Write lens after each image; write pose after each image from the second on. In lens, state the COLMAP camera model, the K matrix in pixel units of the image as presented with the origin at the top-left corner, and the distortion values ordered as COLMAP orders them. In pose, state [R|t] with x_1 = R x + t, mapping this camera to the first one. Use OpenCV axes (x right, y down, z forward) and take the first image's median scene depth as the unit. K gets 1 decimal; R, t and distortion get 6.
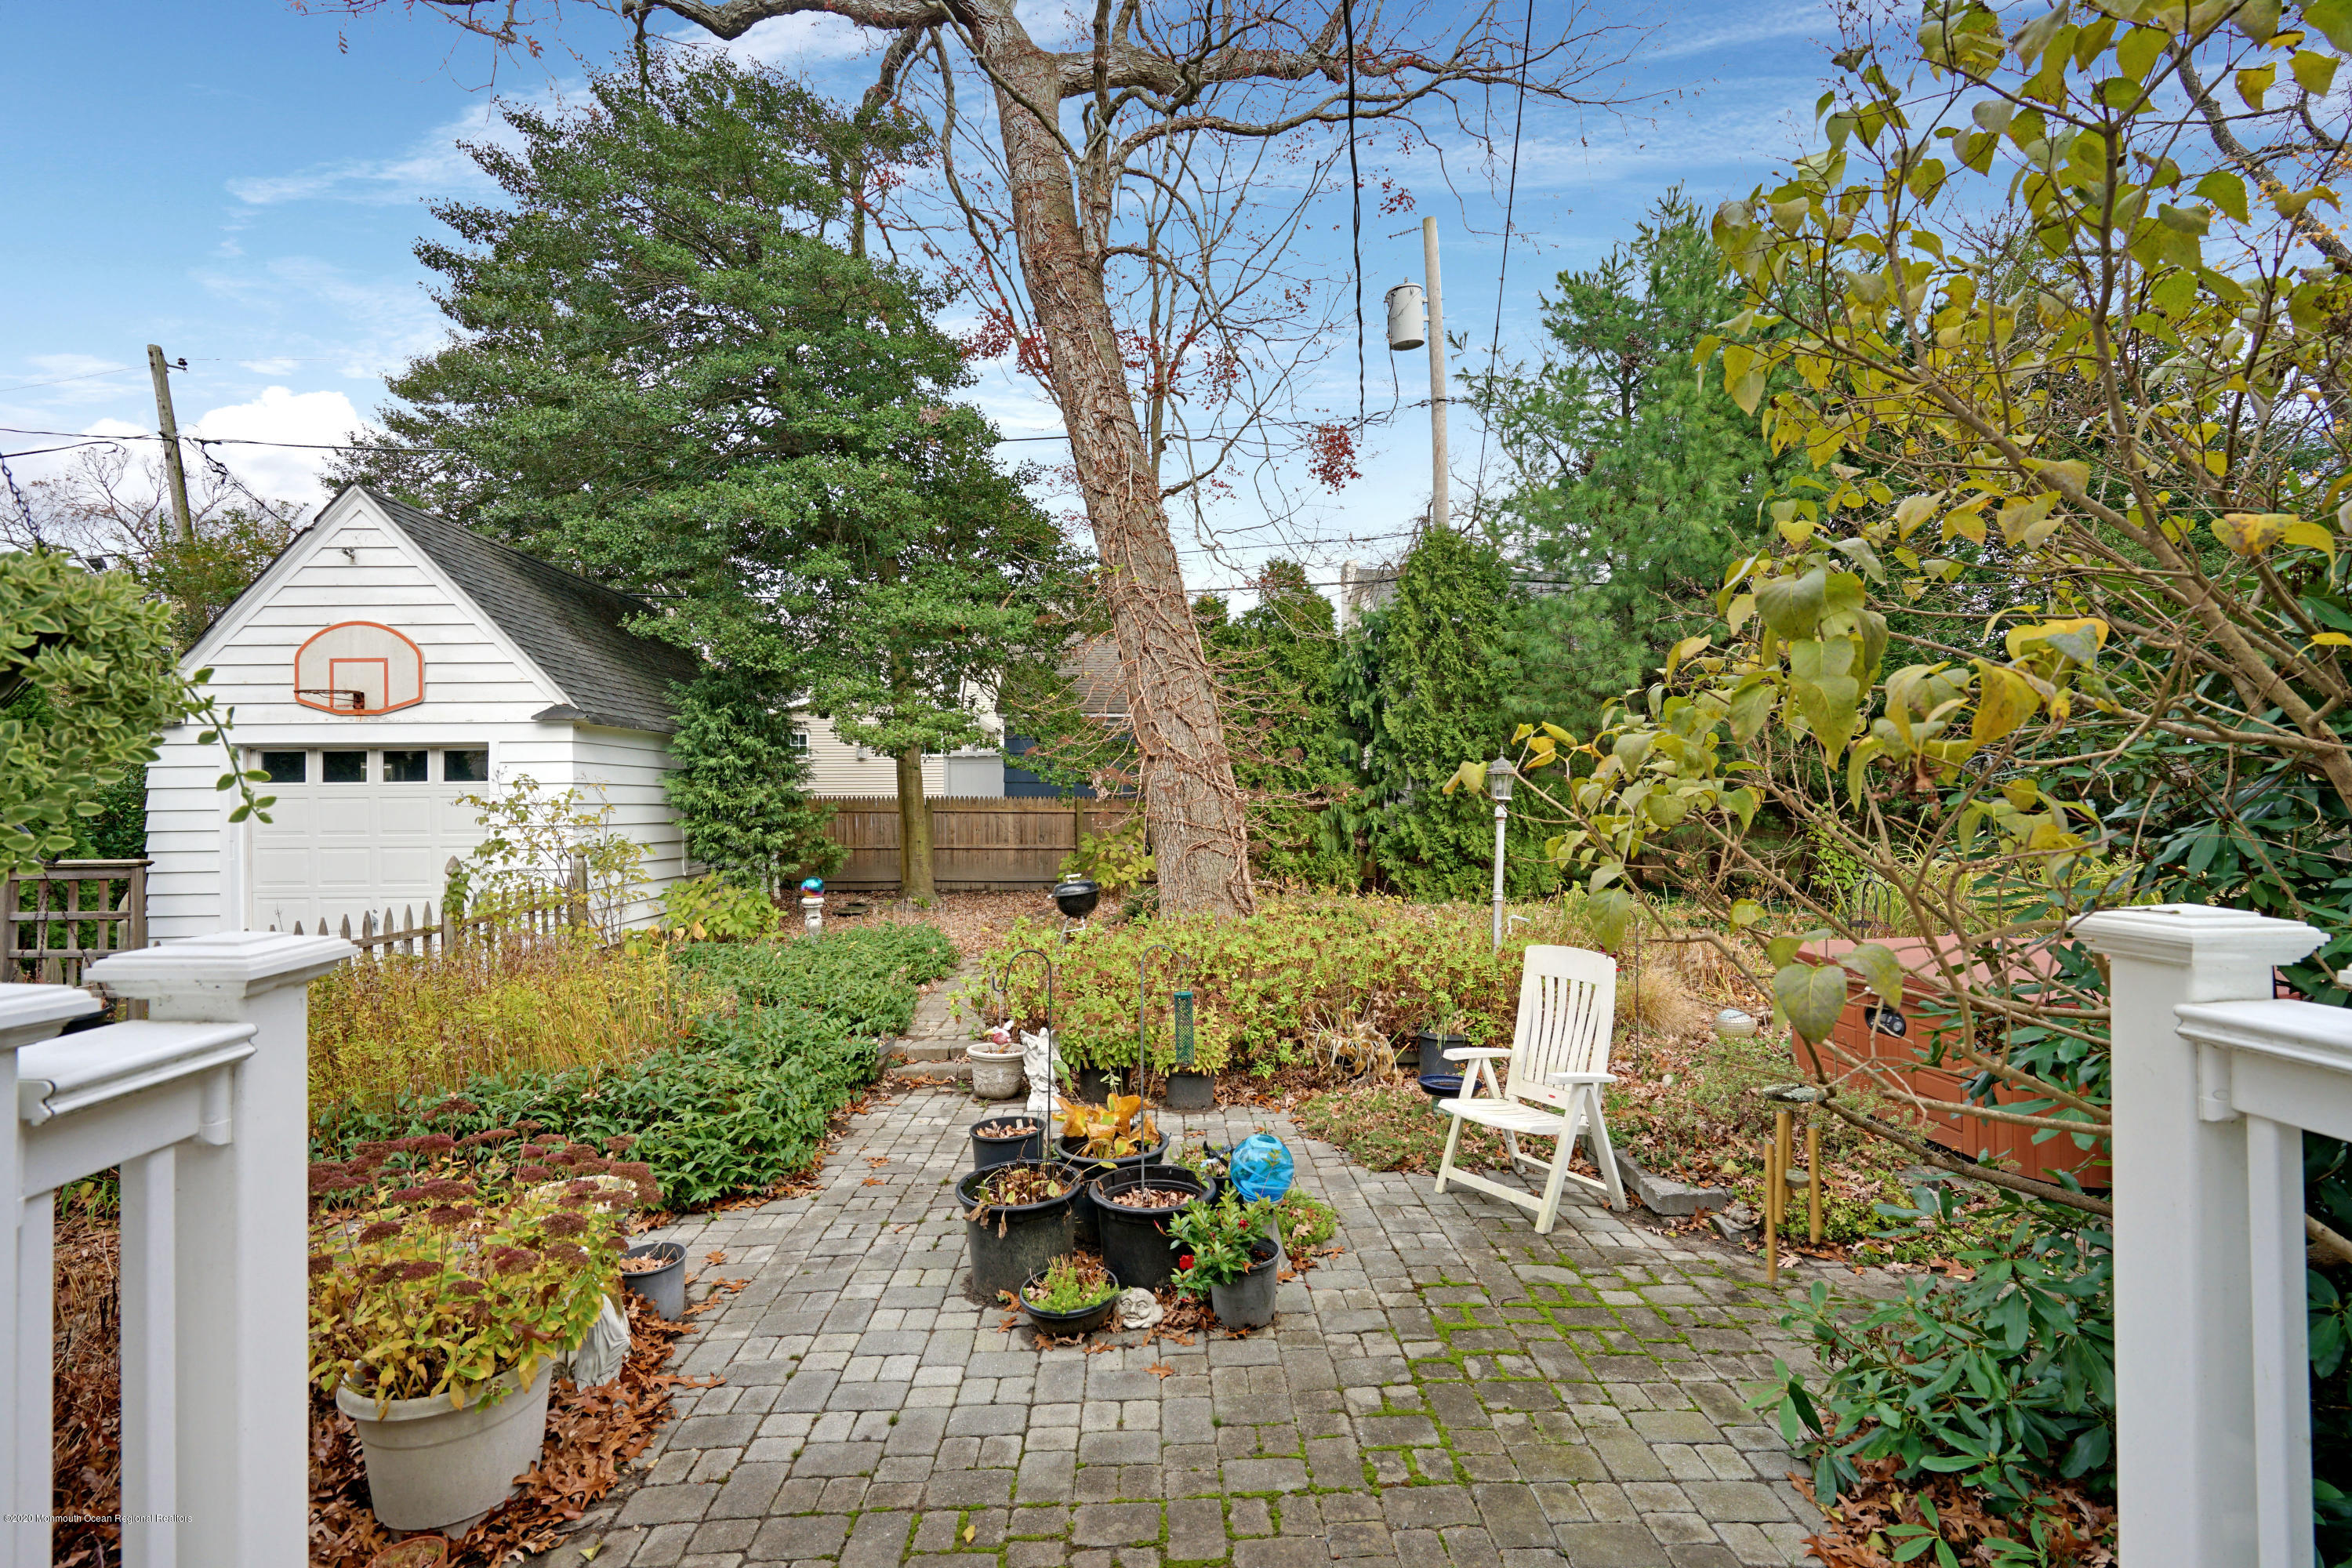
lens RADIAL K [[1058.8, 0, 1169.4], [0, 1058.8, 785.8], [0, 0, 1]] dist [-0.007966, 0.004231]
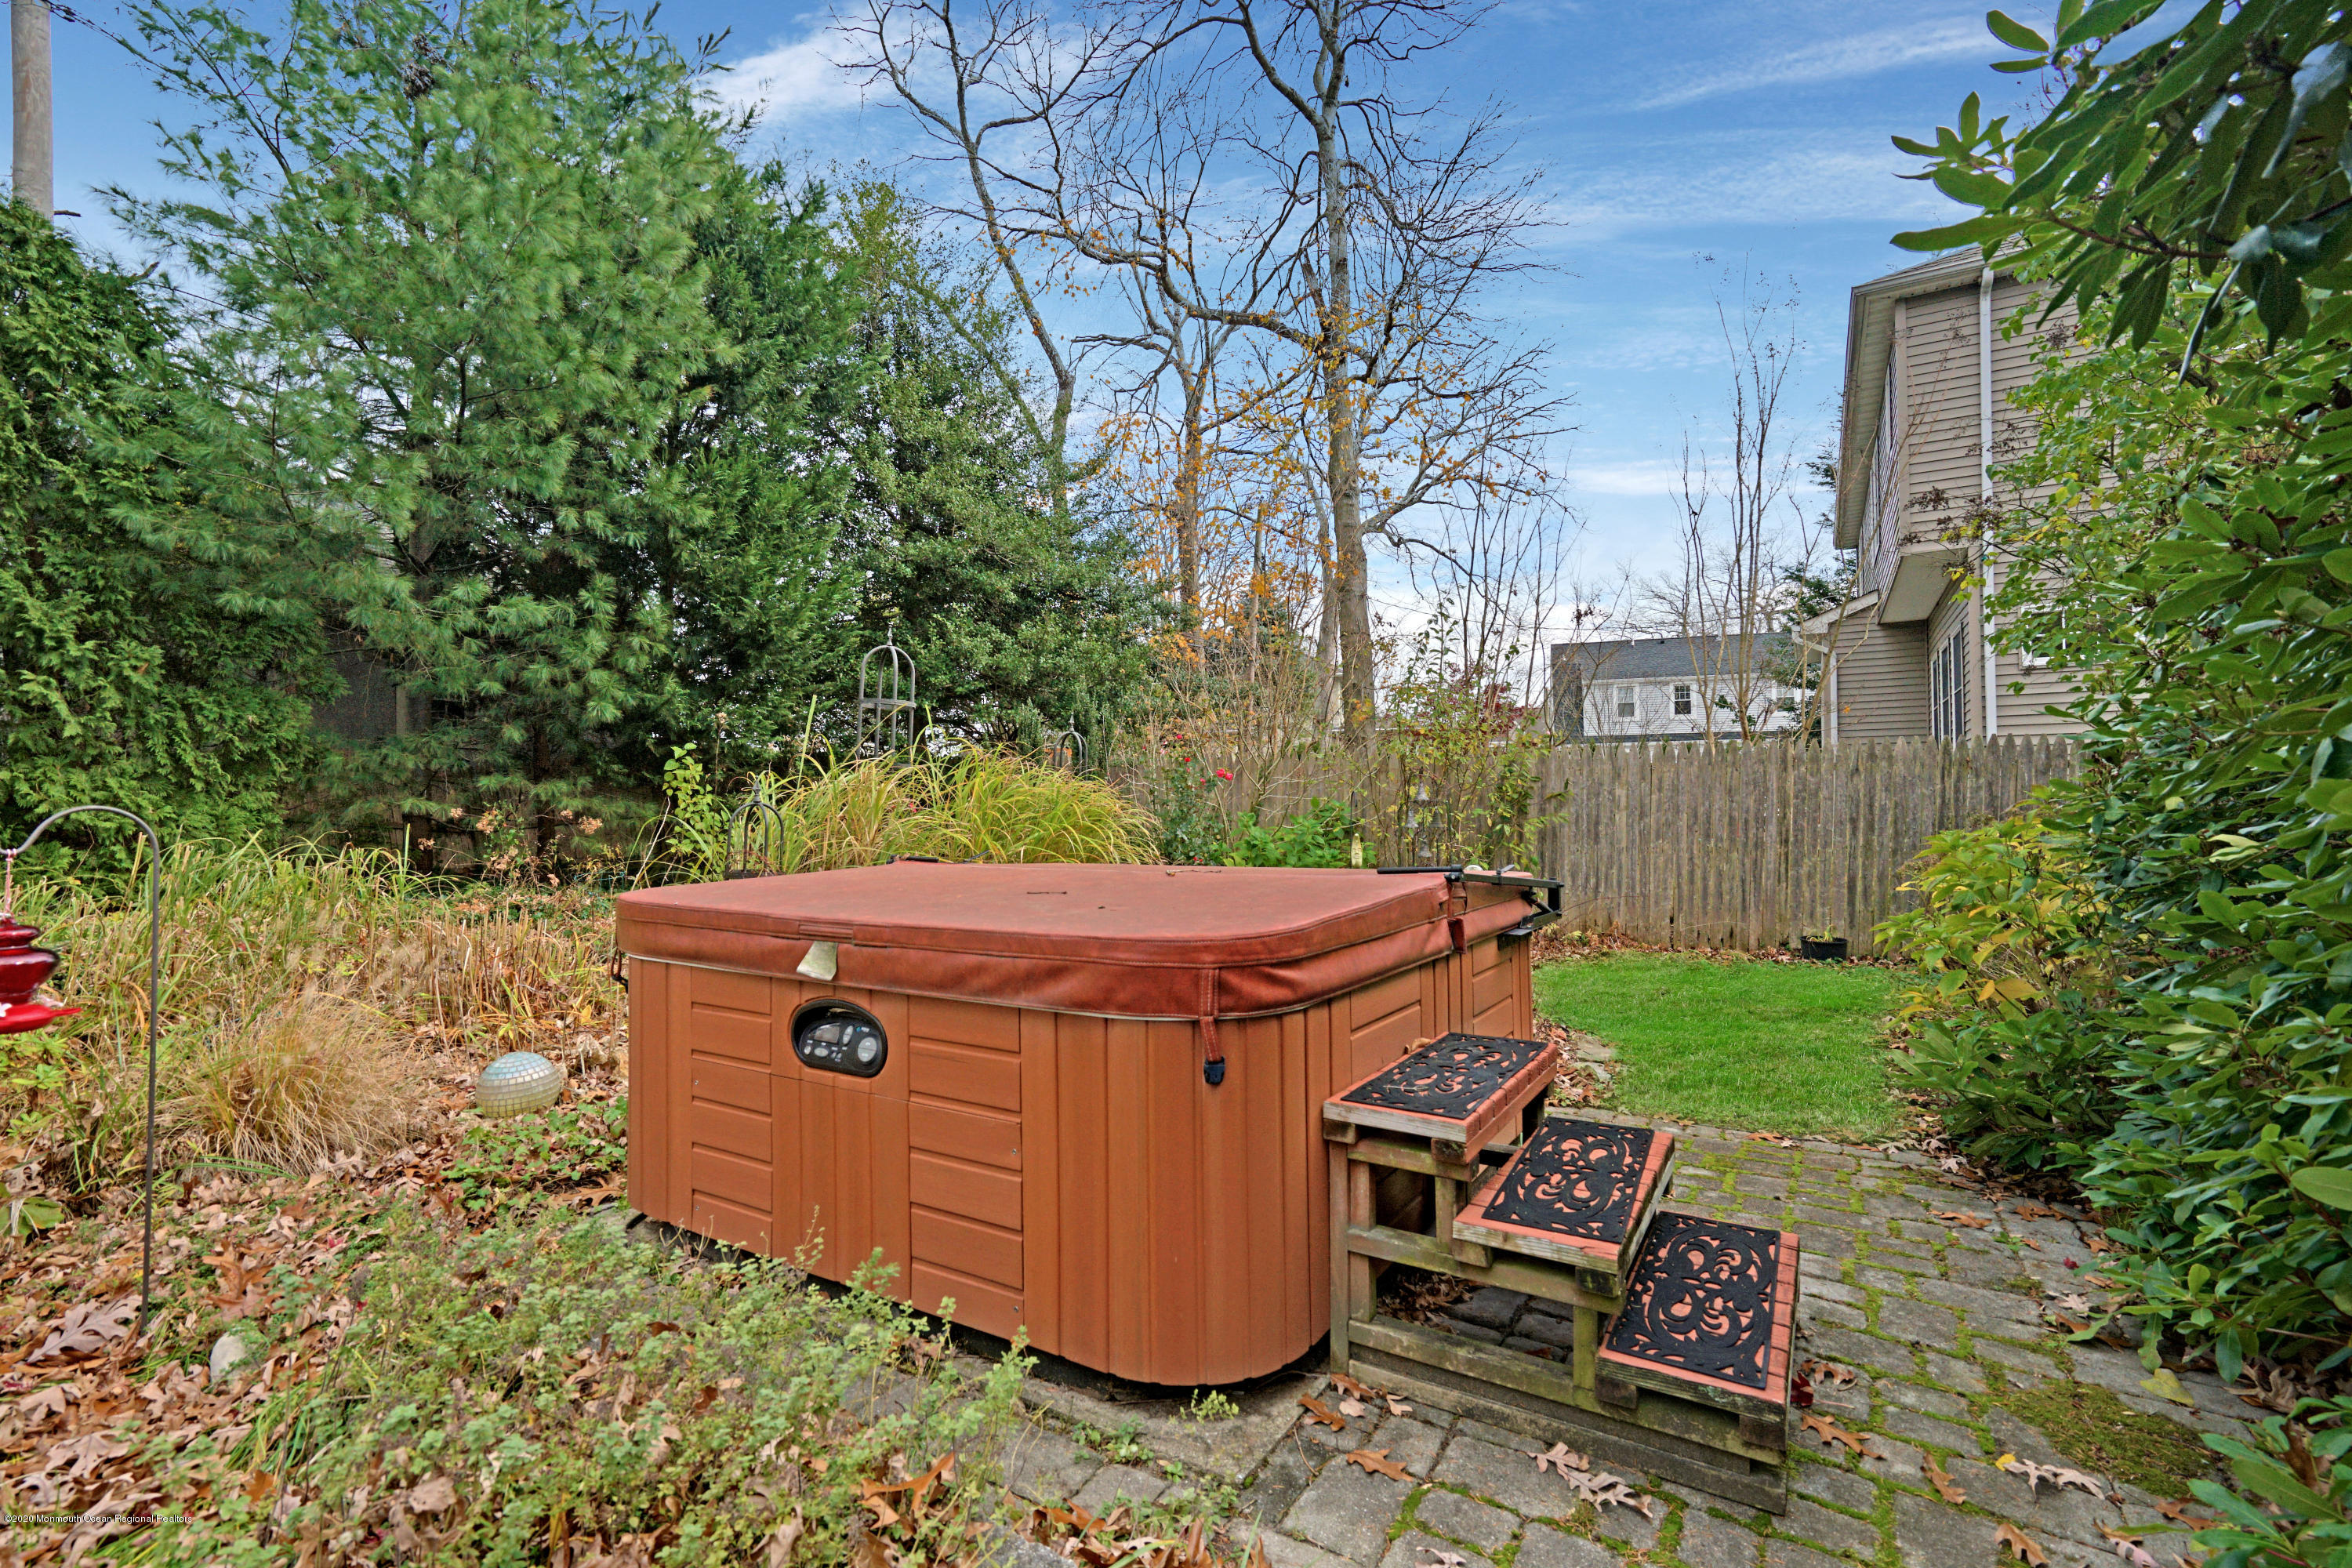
lens RADIAL K [[1058.8, 0, 1163.3], [0, 1058.8, 779.1], [0, 0, 1]] dist [-0.007966, 0.004231]
pose [[0.551581, 0.024998, 0.833747, 0.222663], [-0.009982, 0.999677, -0.023369, 0.071222], [-0.834062, 0.004567, 0.551652, 0.371050]]
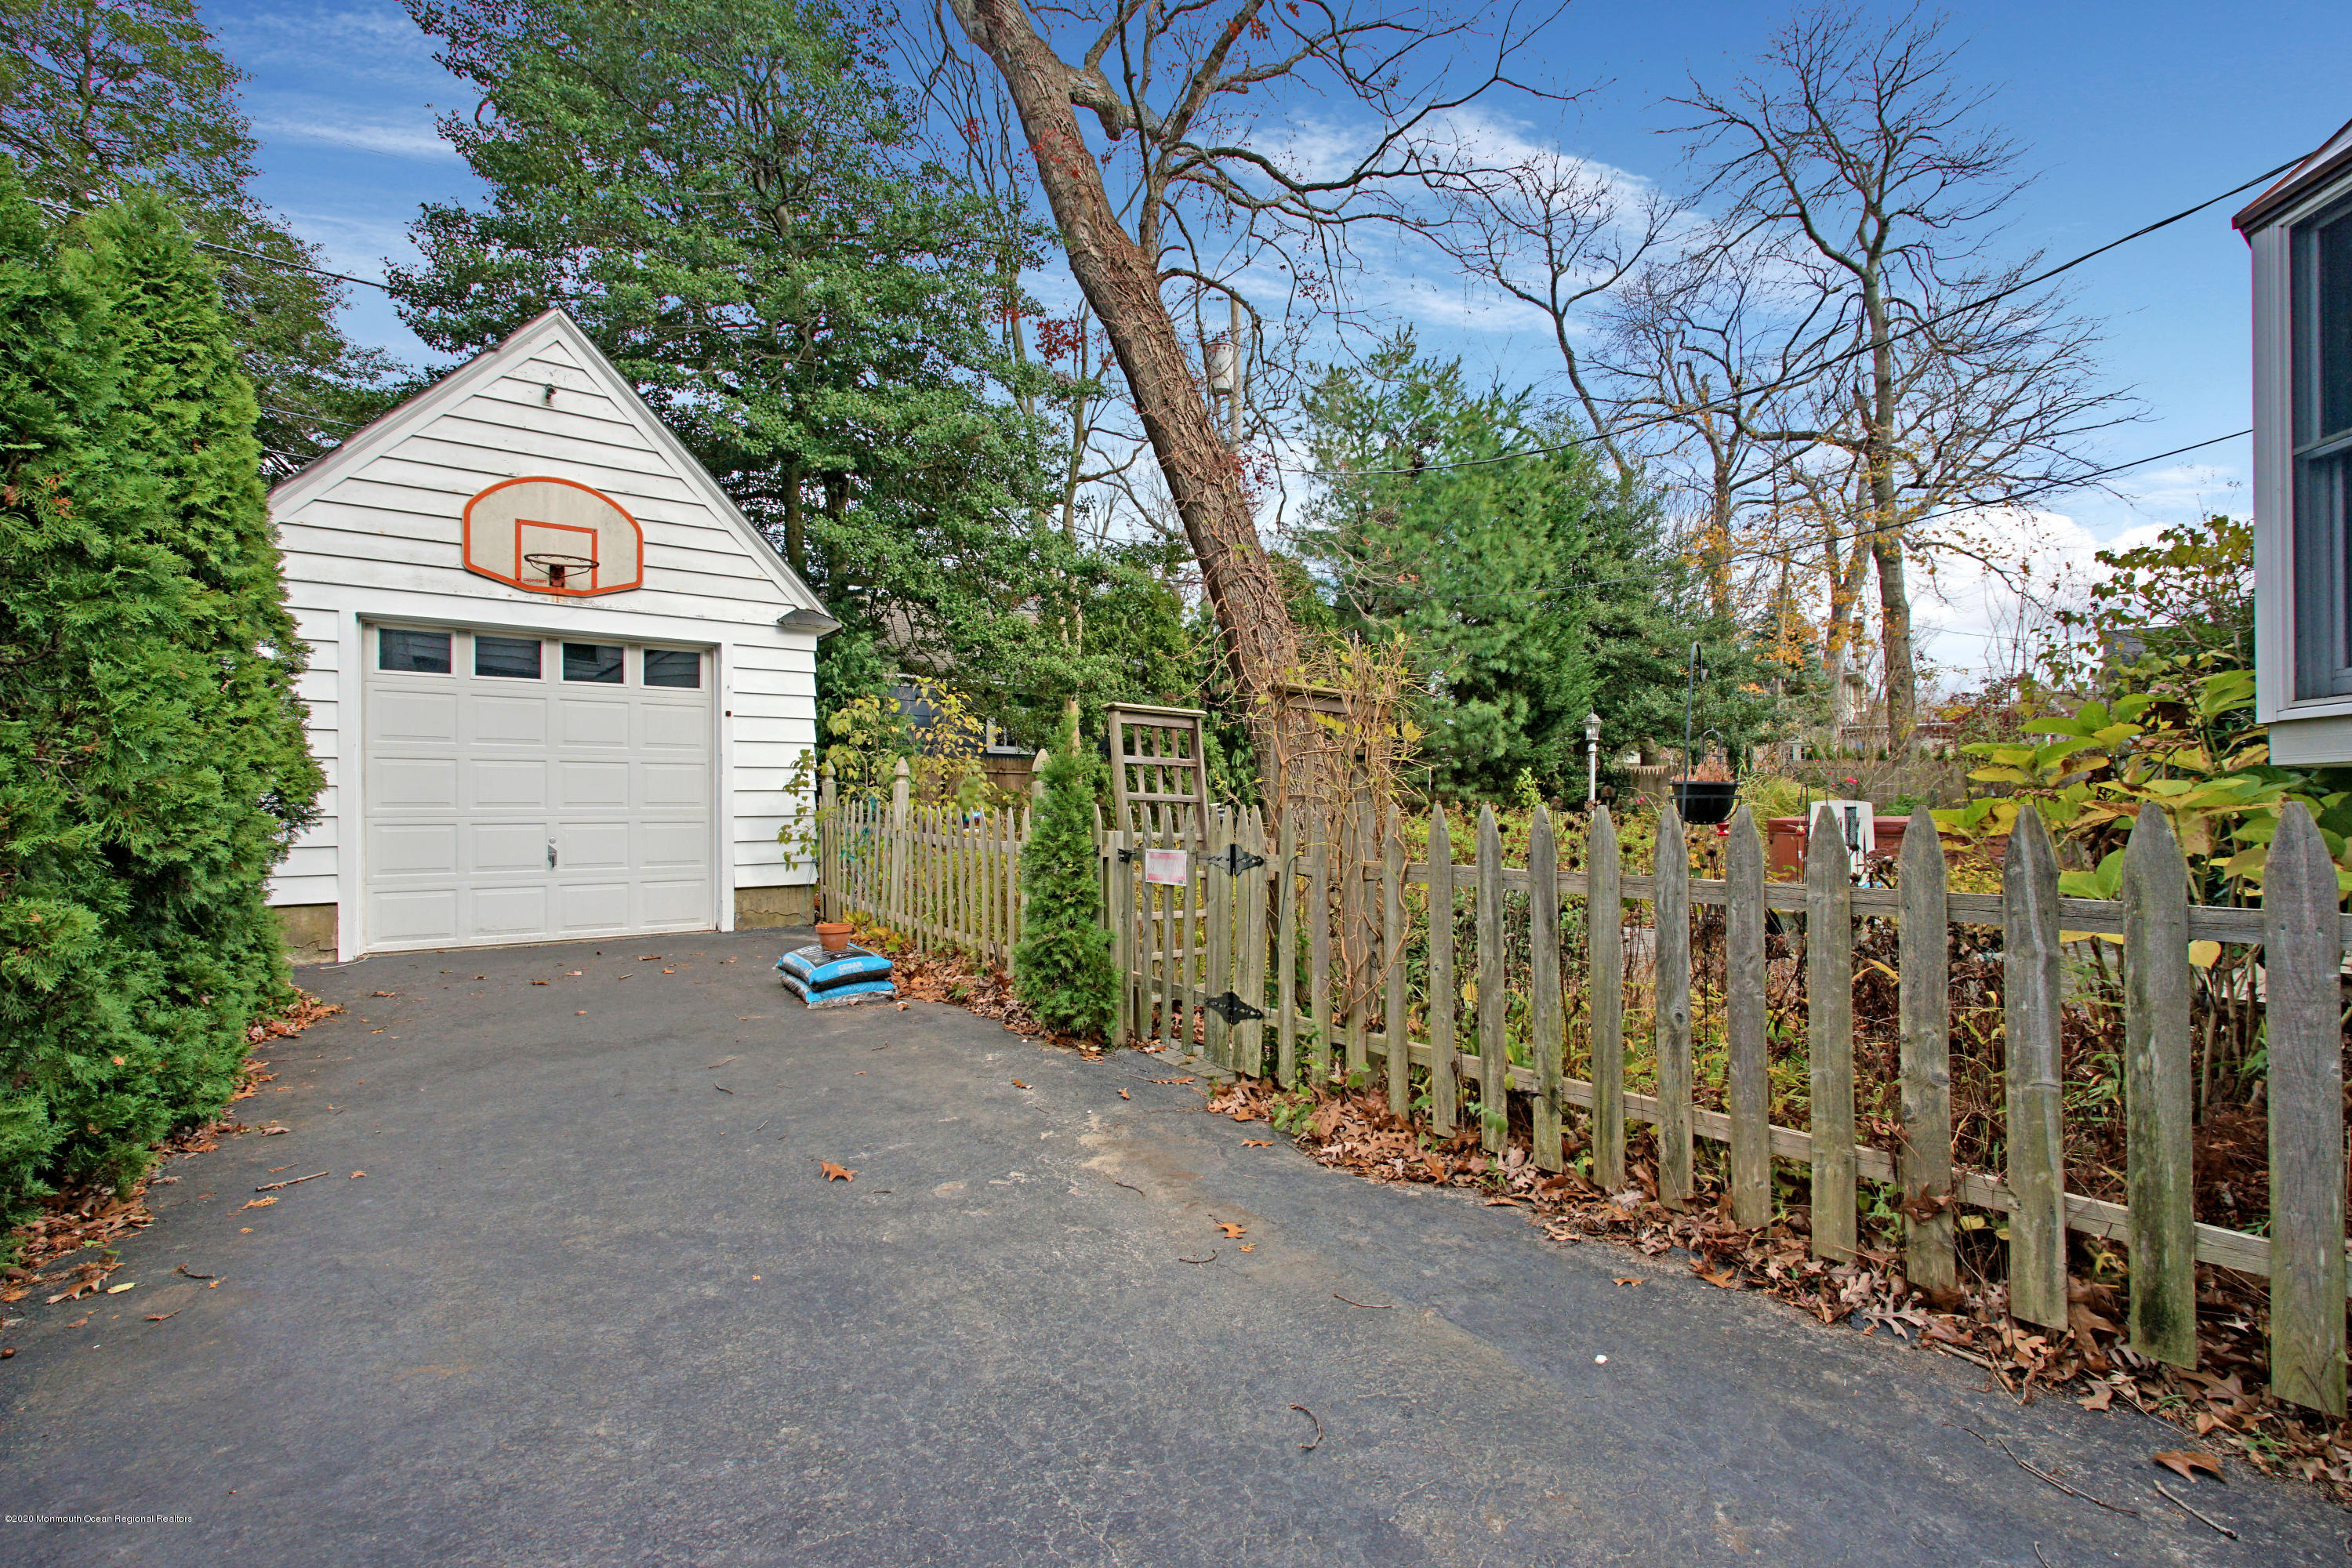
lens RADIAL K [[1058.8, 0, 1169.7], [0, 1058.8, 786.8], [0, 0, 1]] dist [-0.007966, 0.004231]
pose [[0.821510, 0.014778, 0.570002, -0.838394], [-0.010871, 0.999888, -0.010256, 0.082771], [-0.570090, 0.002229, 0.821579, 0.070680]]
